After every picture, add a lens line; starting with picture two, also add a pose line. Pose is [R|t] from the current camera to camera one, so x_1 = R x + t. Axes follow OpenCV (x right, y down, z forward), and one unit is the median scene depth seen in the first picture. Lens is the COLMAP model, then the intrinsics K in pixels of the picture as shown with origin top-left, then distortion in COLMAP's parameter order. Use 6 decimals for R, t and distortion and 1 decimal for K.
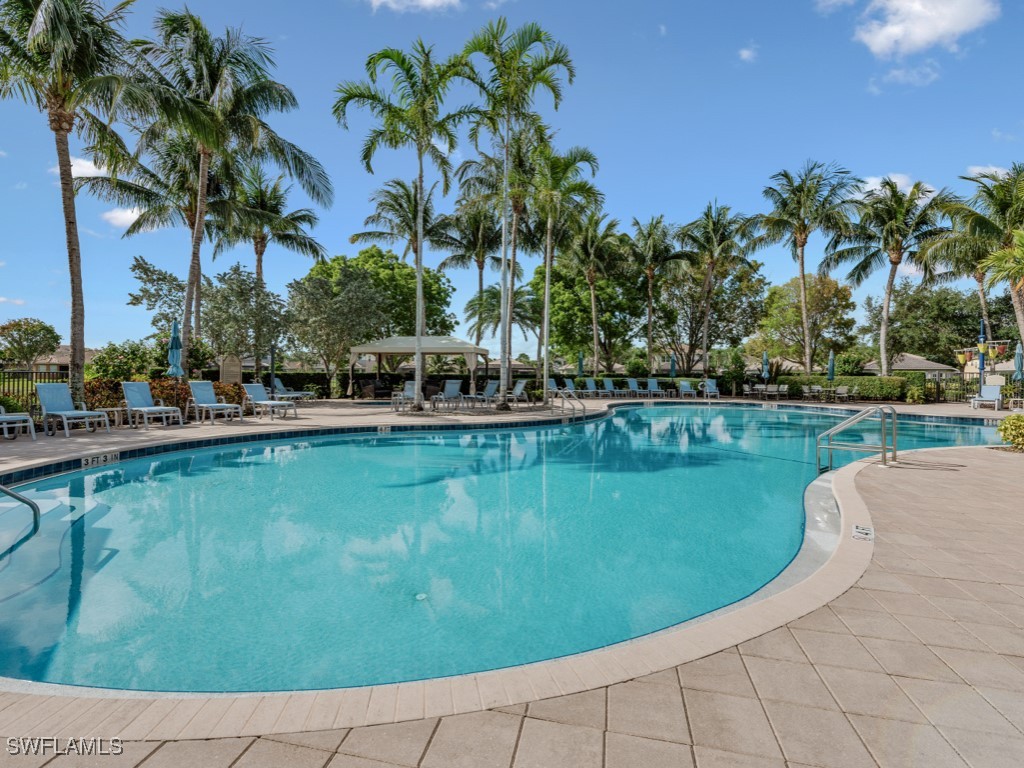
lens RADIAL K [[449.9, 0, 509.1], [0, 449.9, 383.8], [0, 0, 1]] dist [-0.000487, -0.000006]
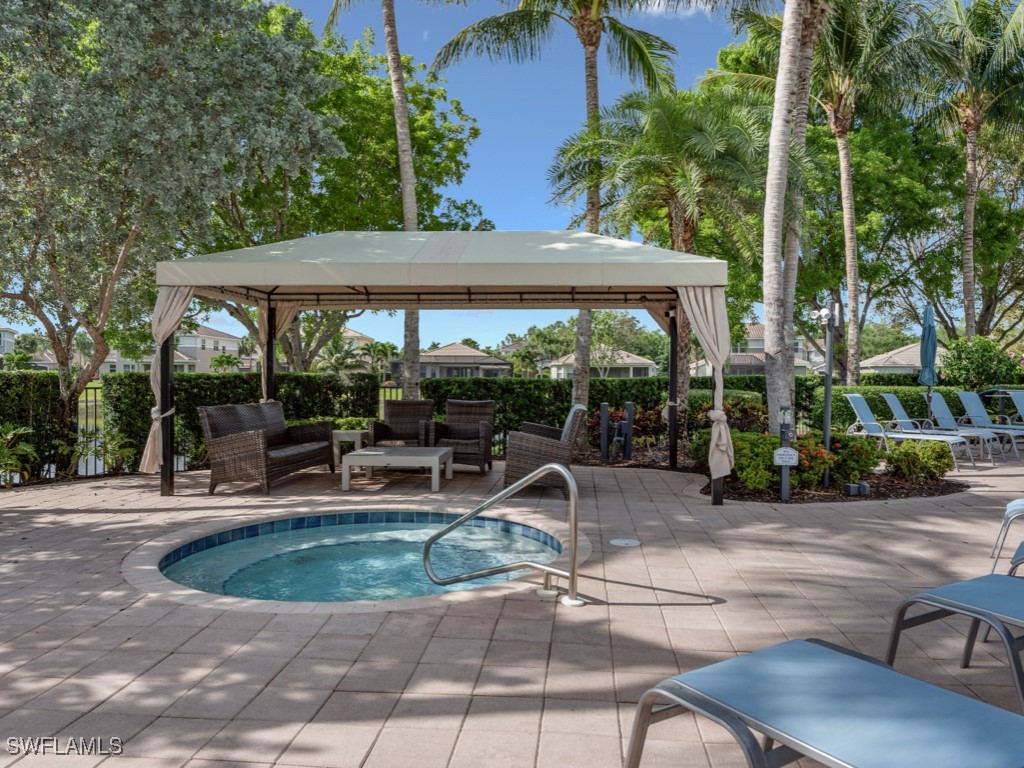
lens RADIAL K [[679.1, 0, 514.4], [0, 679.1, 382.2], [0, 0, 1]] dist [0.005700, 0.000874]
pose [[0.989826, -0.005866, 0.142163, -0.186634], [0.006809, 0.999958, -0.006154, -0.016132], [-0.142121, 0.007059, 0.989824, 0.533525]]
